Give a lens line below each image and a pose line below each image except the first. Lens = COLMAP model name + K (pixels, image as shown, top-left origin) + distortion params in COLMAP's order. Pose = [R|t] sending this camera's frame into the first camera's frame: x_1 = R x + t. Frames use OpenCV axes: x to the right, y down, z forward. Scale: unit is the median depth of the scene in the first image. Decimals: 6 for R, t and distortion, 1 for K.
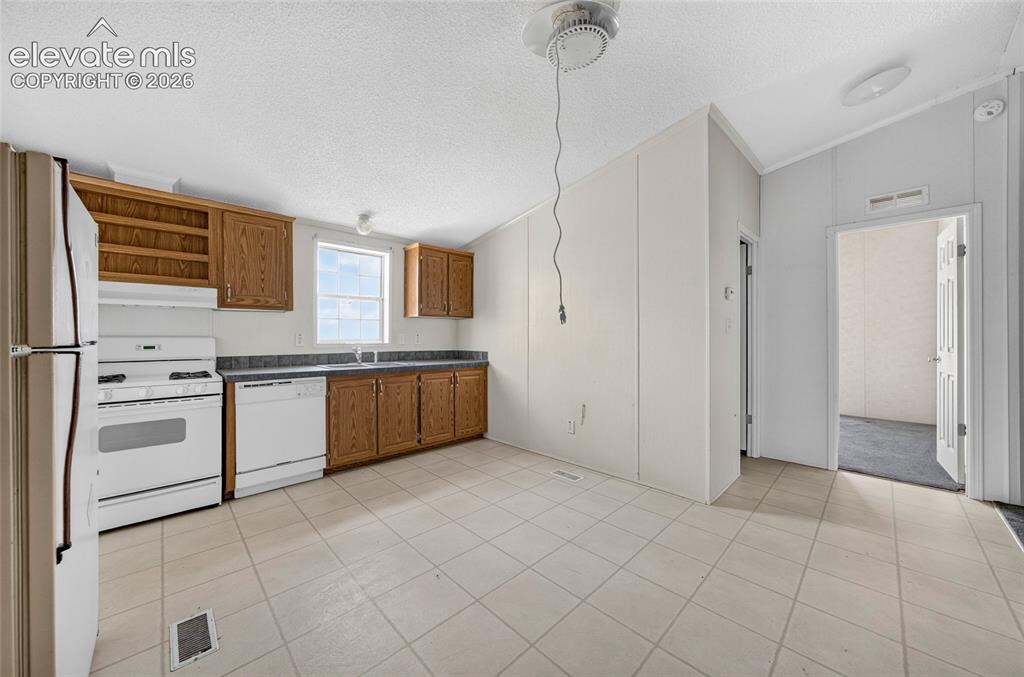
lens RADIAL K [[367.1, 0, 510.0], [0, 367.1, 339.2], [0, 0, 1]] dist [-0.006942, 0.000552]
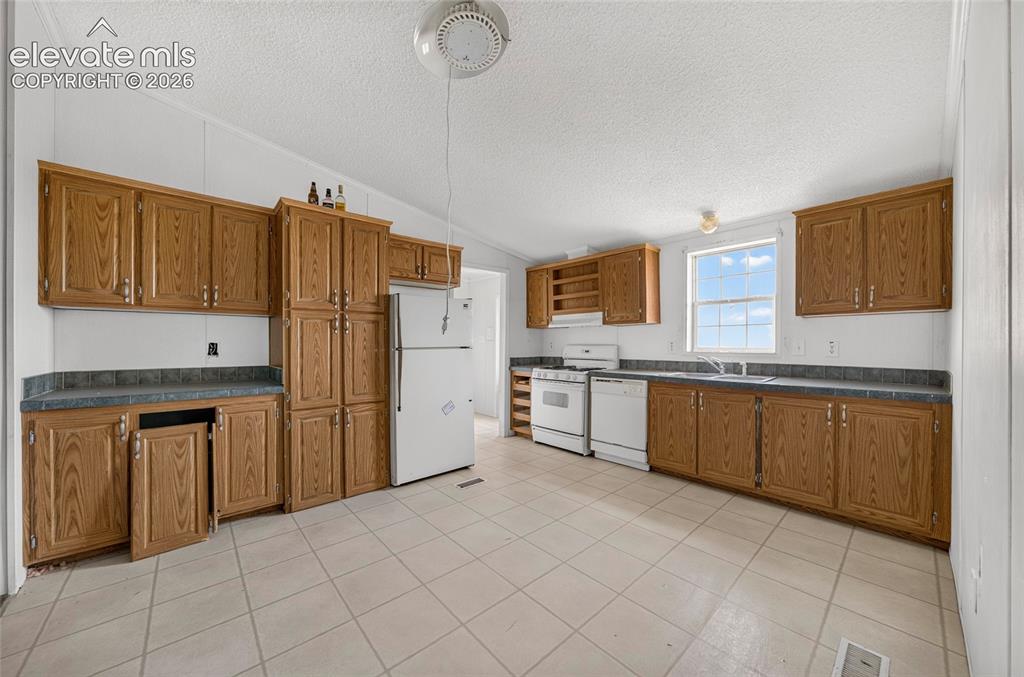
lens RADIAL K [[367.1, 0, 505.8], [0, 367.1, 343.8], [0, 0, 1]] dist [-0.006942, 0.000552]
pose [[-0.035302, -0.004725, -0.999366, 0.547603], [-0.008771, 0.999952, -0.004418, -0.000454], [0.999338, 0.008610, -0.035342, 0.542295]]
